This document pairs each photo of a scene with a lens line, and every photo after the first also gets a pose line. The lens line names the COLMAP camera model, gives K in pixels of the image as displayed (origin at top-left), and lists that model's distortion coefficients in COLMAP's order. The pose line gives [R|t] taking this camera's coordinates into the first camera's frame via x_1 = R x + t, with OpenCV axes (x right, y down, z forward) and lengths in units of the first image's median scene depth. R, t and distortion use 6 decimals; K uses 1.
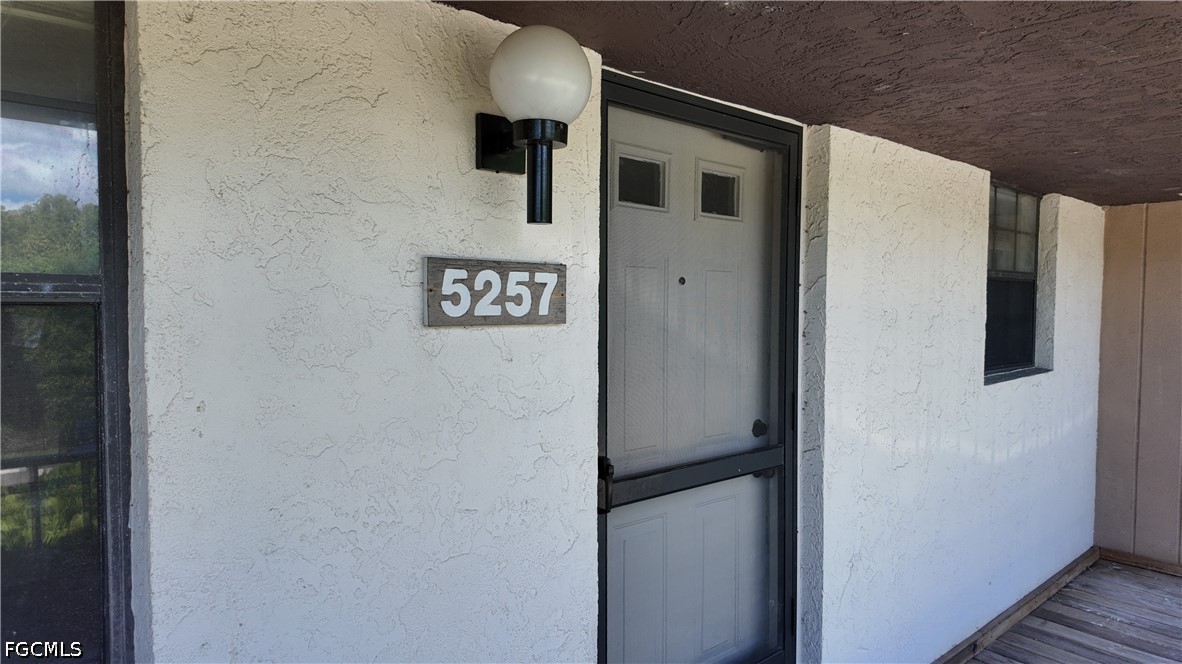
lens RADIAL K [[692.5, 0, 591.0], [0, 692.5, 332.0], [0, 0, 1]] dist [0.102204, -0.111579]
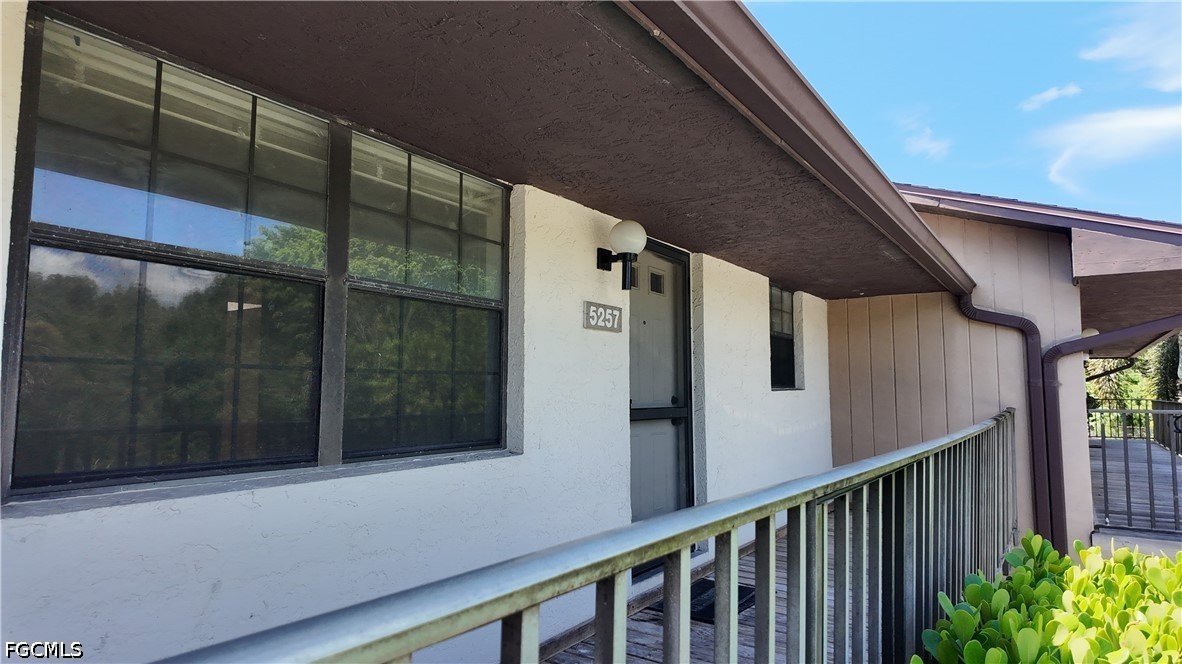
lens RADIAL K [[692.5, 0, 591.0], [0, 692.5, 332.0], [0, 0, 1]] dist [0.102204, -0.111579]
pose [[0.962765, 0.020761, 0.269542, -0.545998], [0.013476, 0.992122, -0.124551, 0.197699], [-0.270005, 0.123546, 0.954900, -0.880547]]
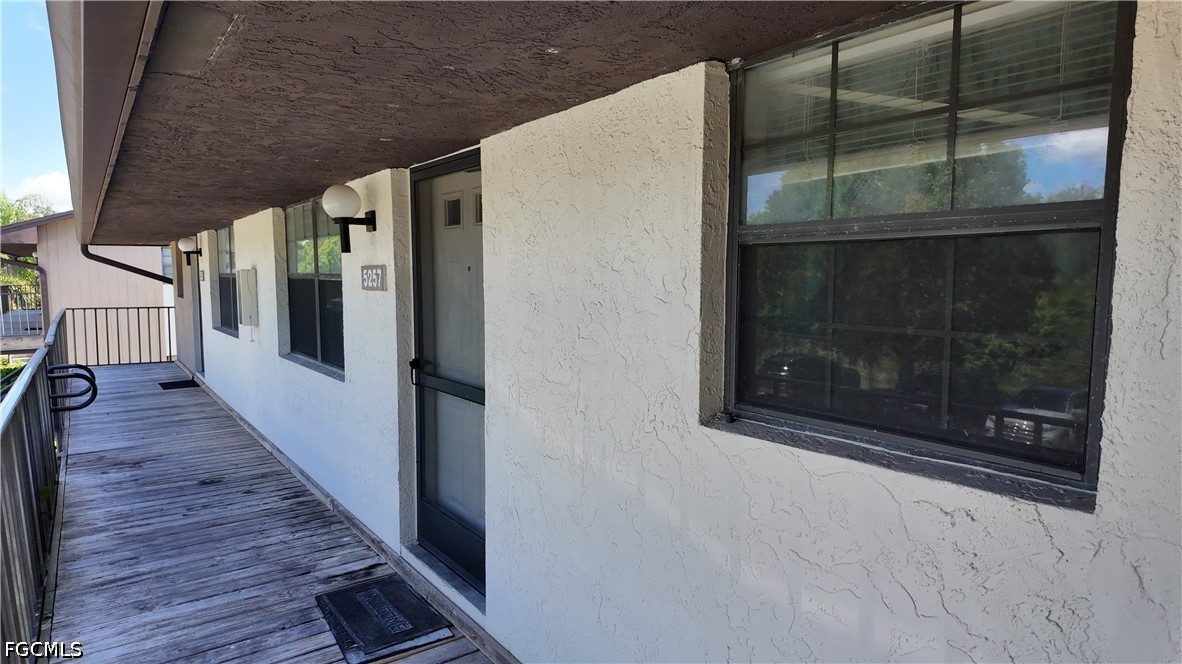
lens RADIAL K [[692.5, 0, 591.0], [0, 692.5, 332.0], [0, 0, 1]] dist [0.102204, -0.111579]
pose [[-0.065779, 0.078724, -0.994724, 1.577675], [-0.042815, 0.995742, 0.081636, -0.066391], [0.996915, 0.047959, -0.062128, 1.283022]]
